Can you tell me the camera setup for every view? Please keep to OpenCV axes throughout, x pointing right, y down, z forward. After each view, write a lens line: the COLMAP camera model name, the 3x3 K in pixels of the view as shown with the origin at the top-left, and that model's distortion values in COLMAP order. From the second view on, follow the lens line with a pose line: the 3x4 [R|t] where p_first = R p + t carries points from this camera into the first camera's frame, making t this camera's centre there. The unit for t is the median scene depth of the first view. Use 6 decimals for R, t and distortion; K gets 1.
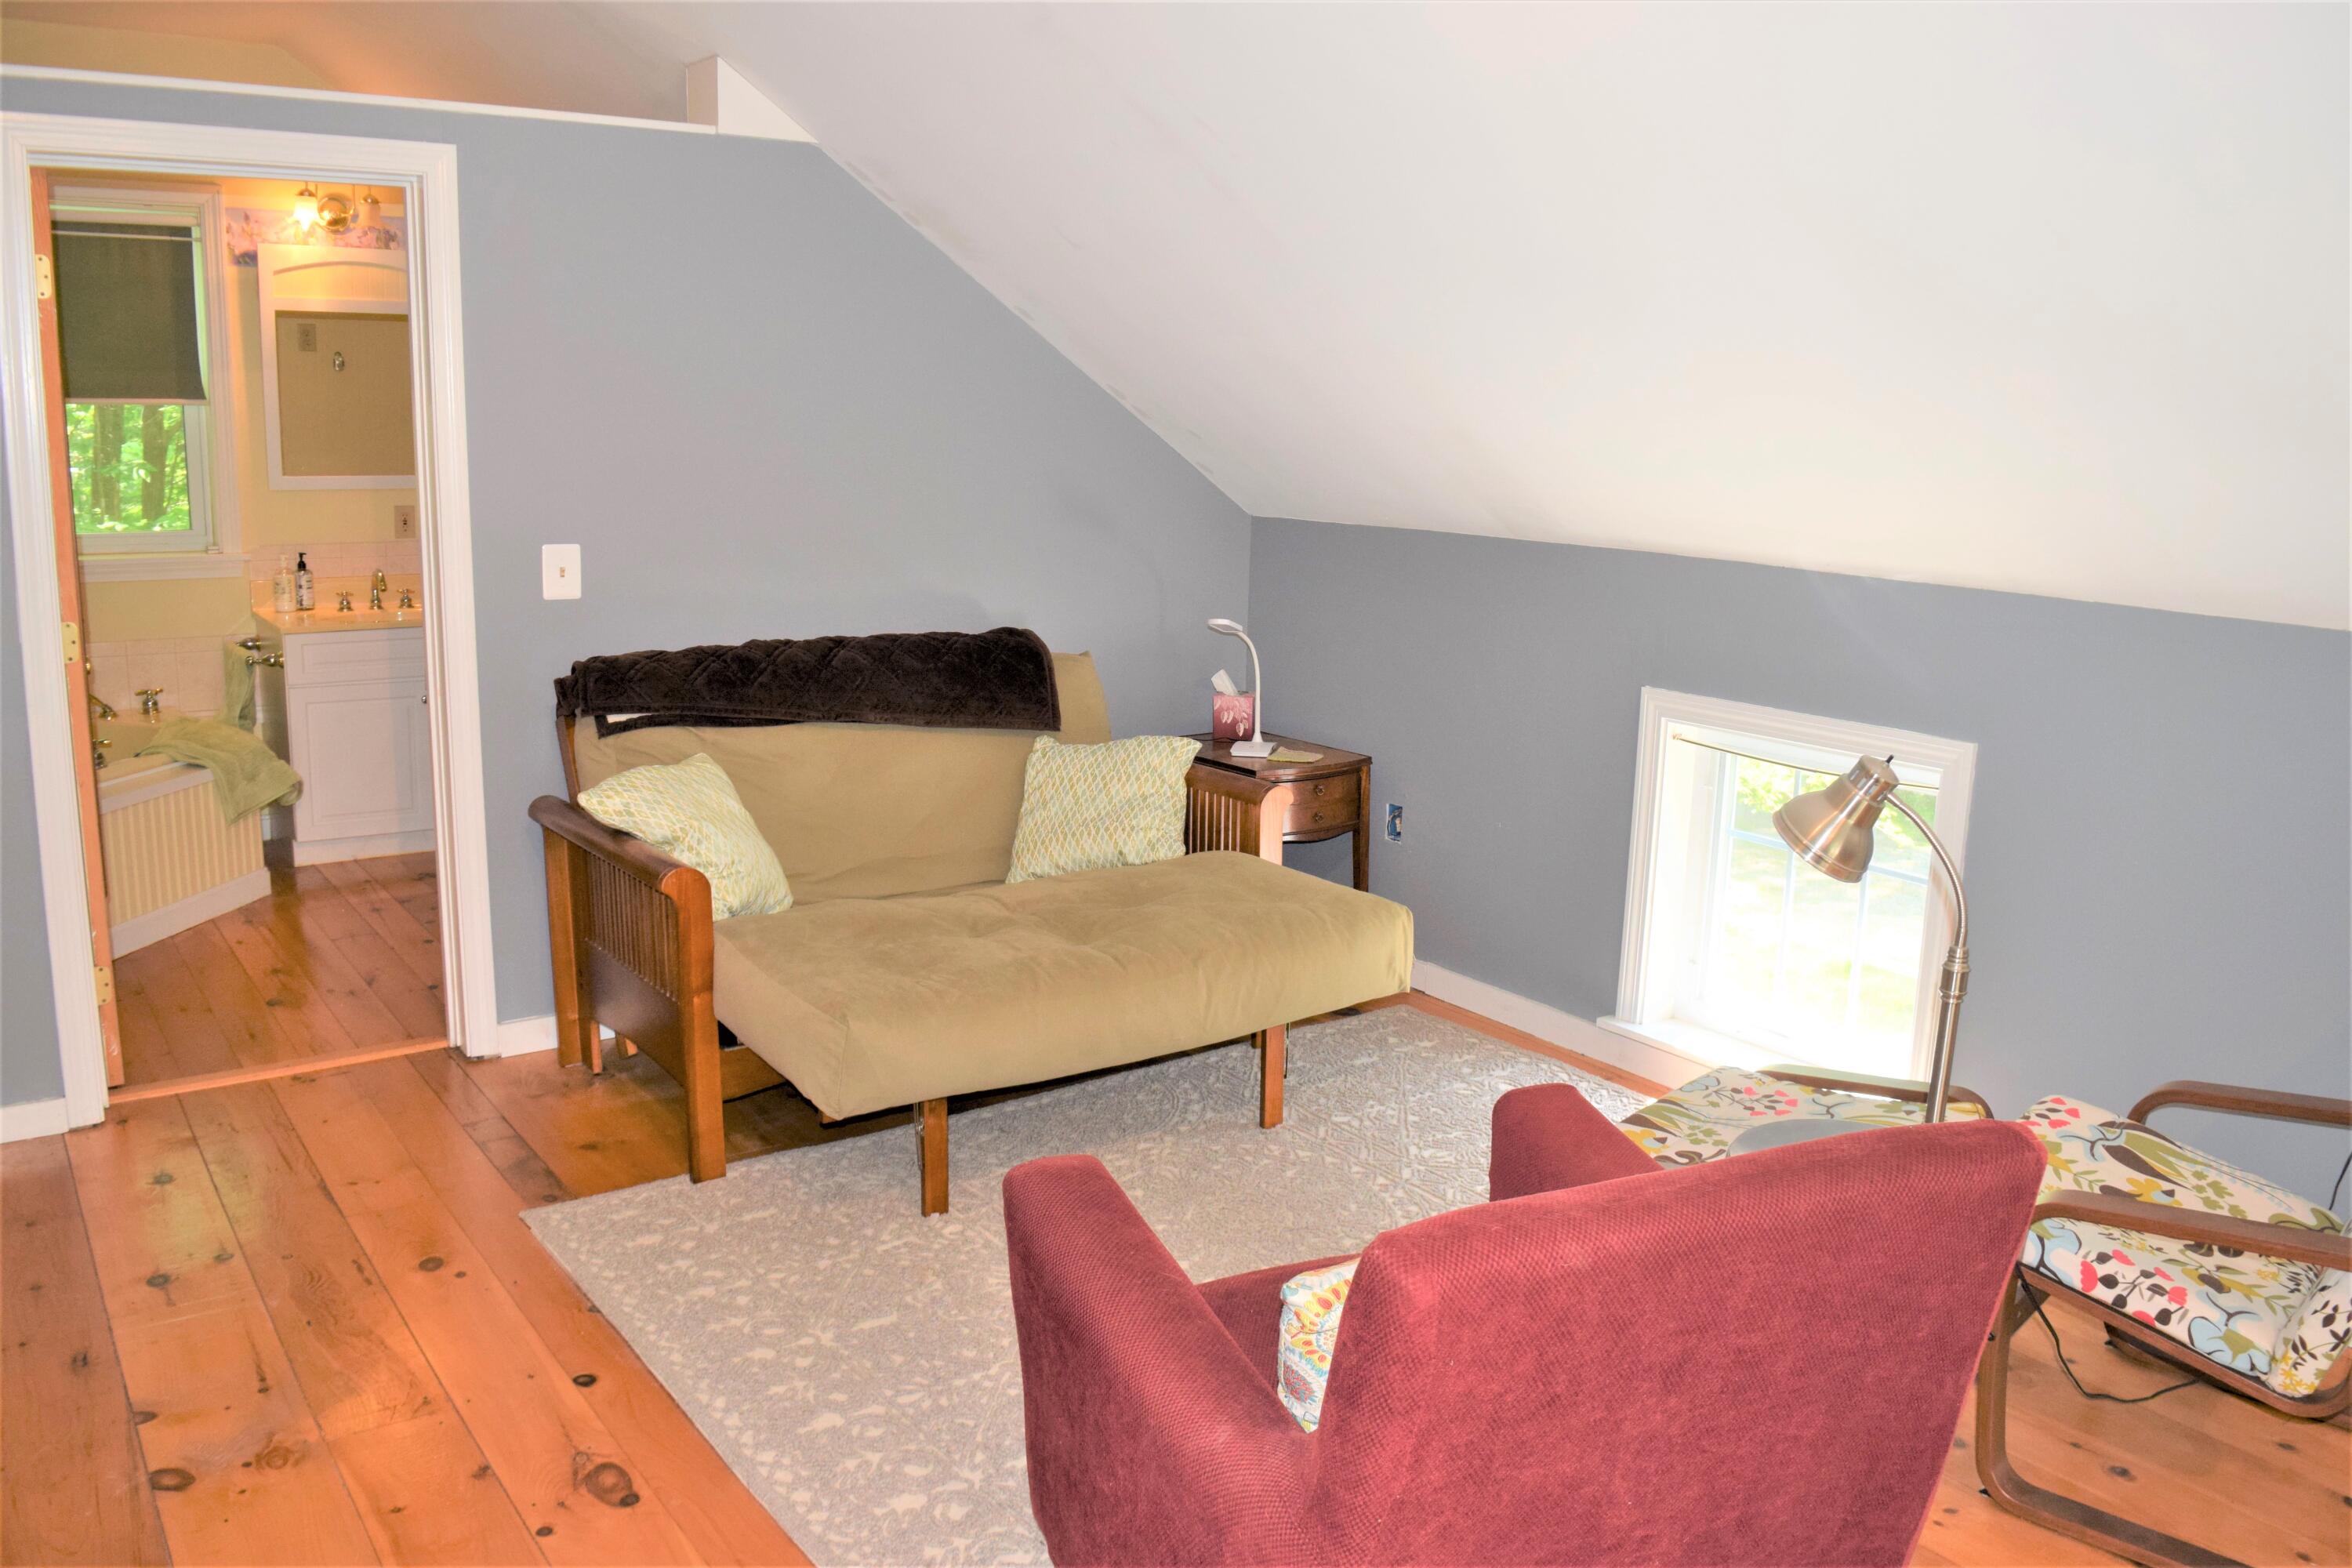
lens RADIAL K [[1869.0, 0, 1198.6], [0, 1869.0, 777.7], [0, 0, 1]] dist [-0.079885, -0.003230]
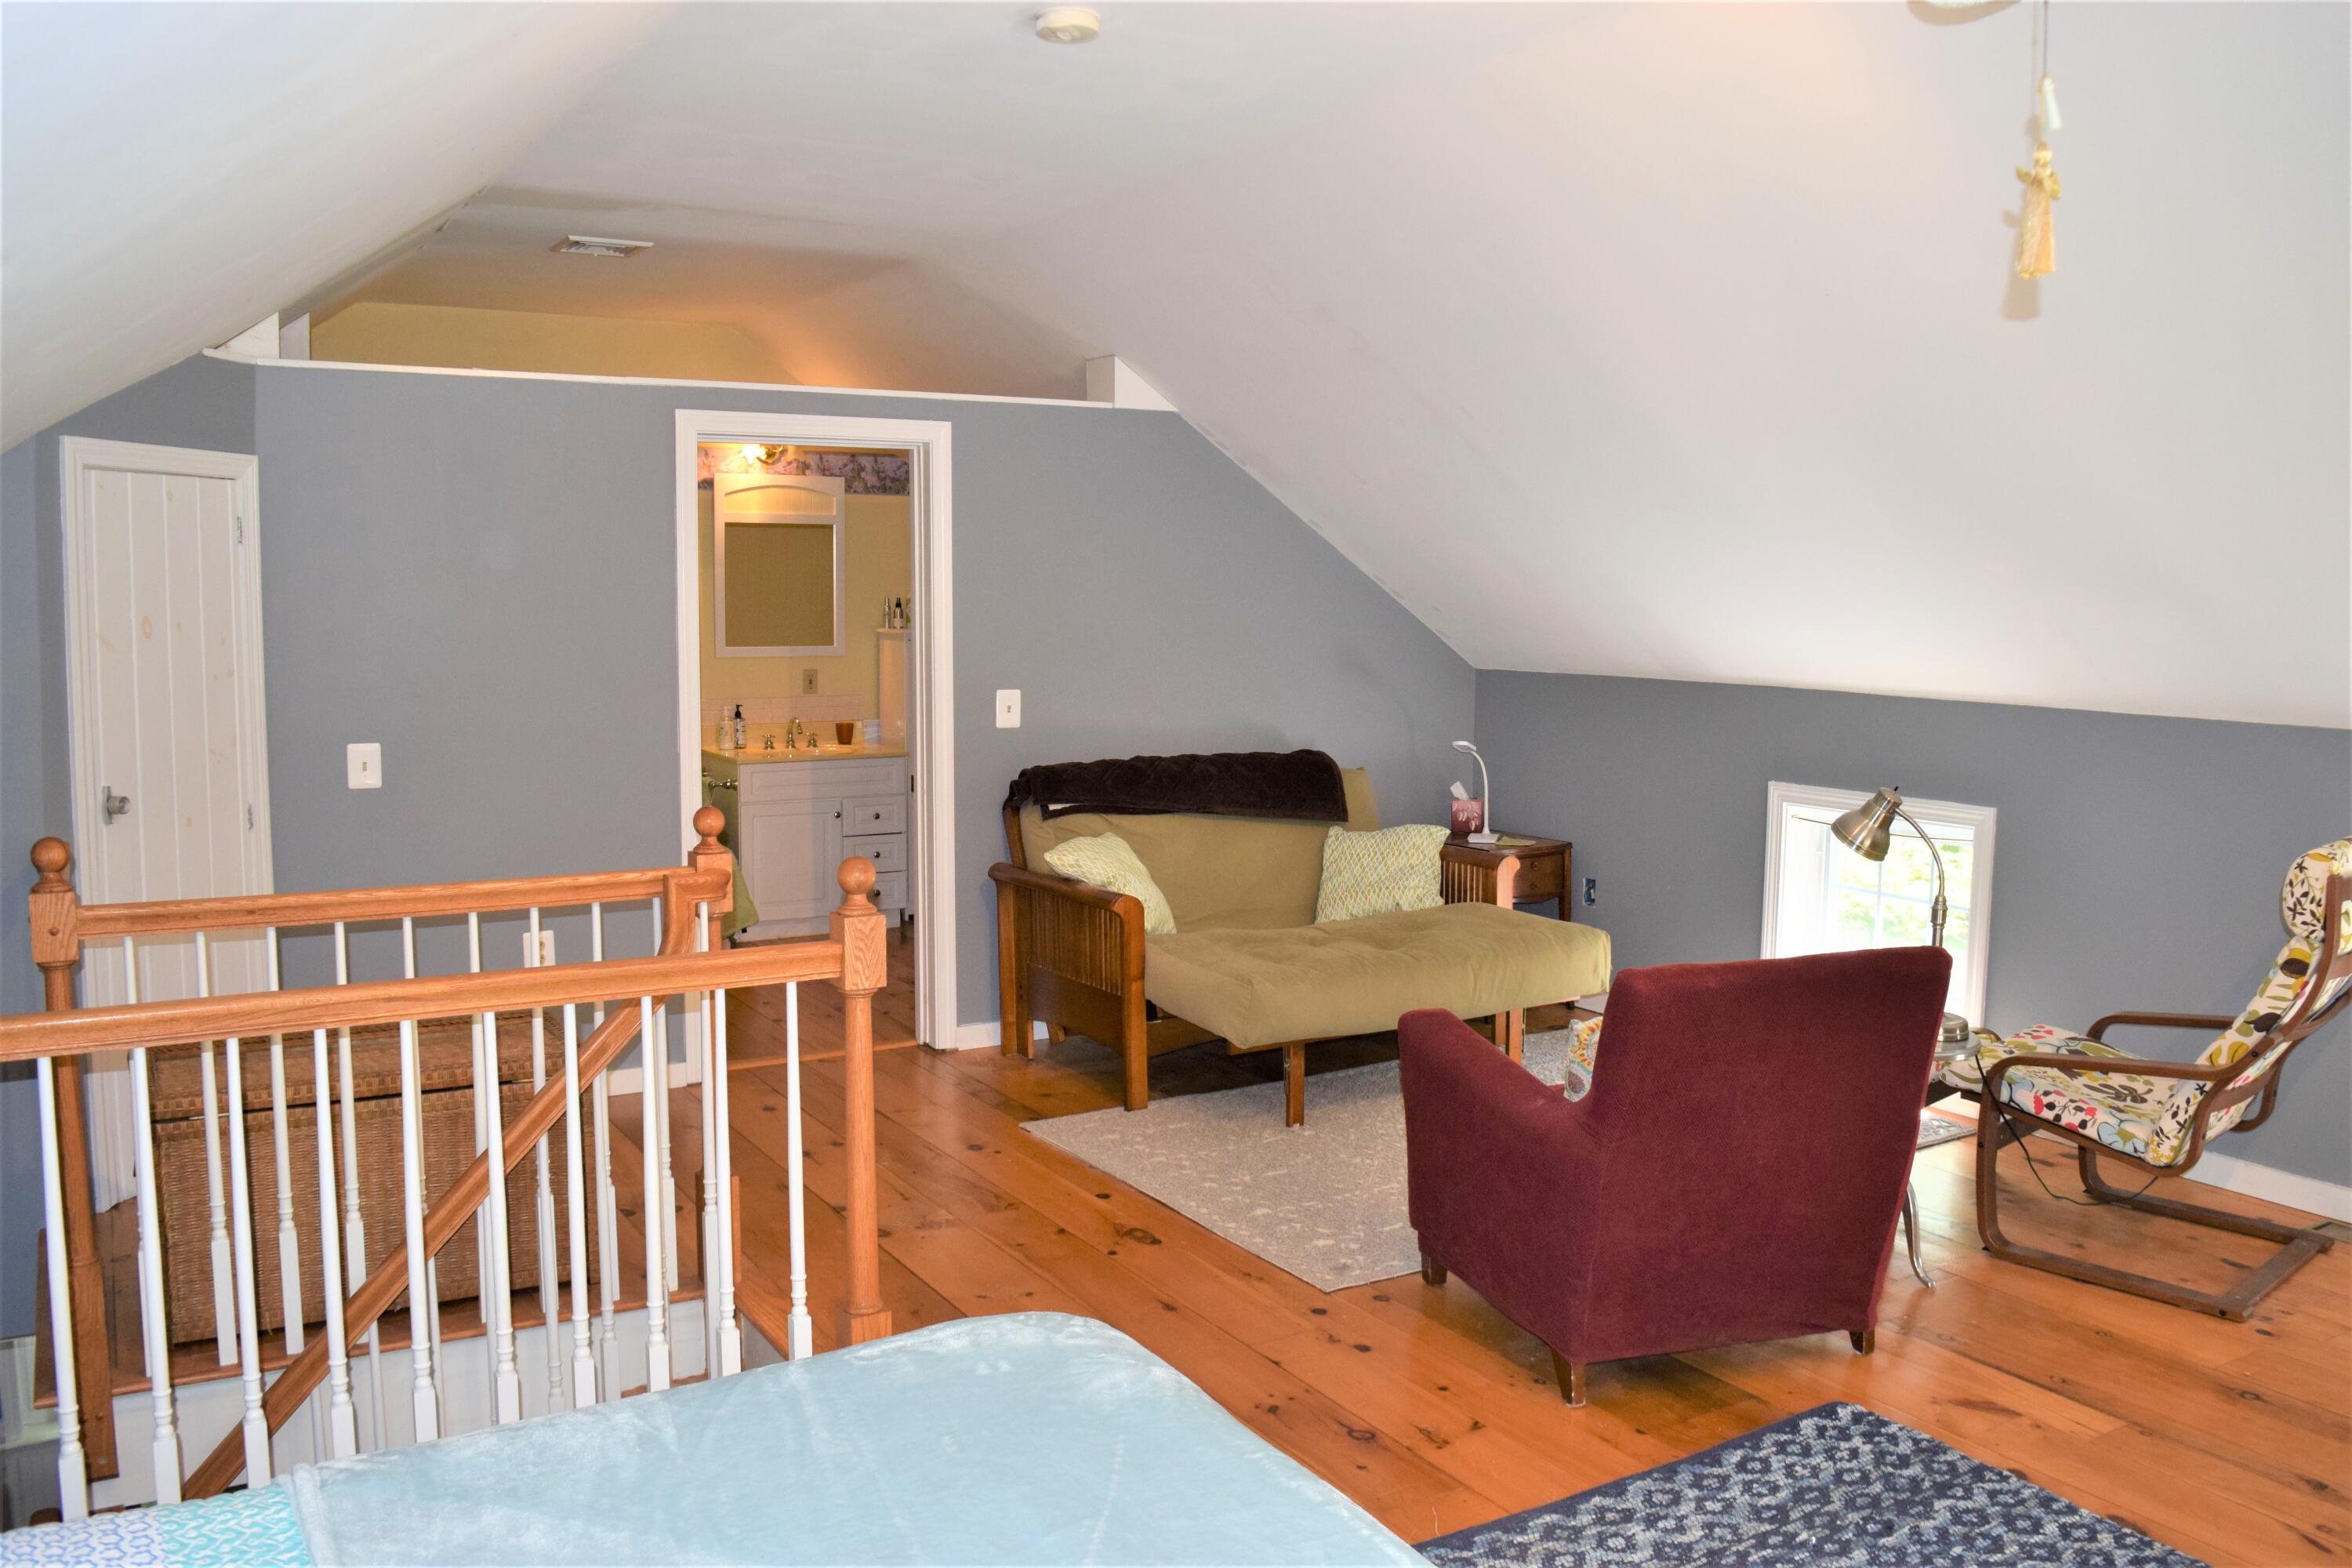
lens RADIAL K [[1869.0, 0, 1198.6], [0, 1869.0, 777.7], [0, 0, 1]] dist [-0.079885, -0.003230]
pose [[0.996488, -0.008718, -0.083283, -0.075014], [0.001126, 0.995871, -0.090769, 0.074729], [0.083730, 0.090357, 0.992383, -0.429266]]
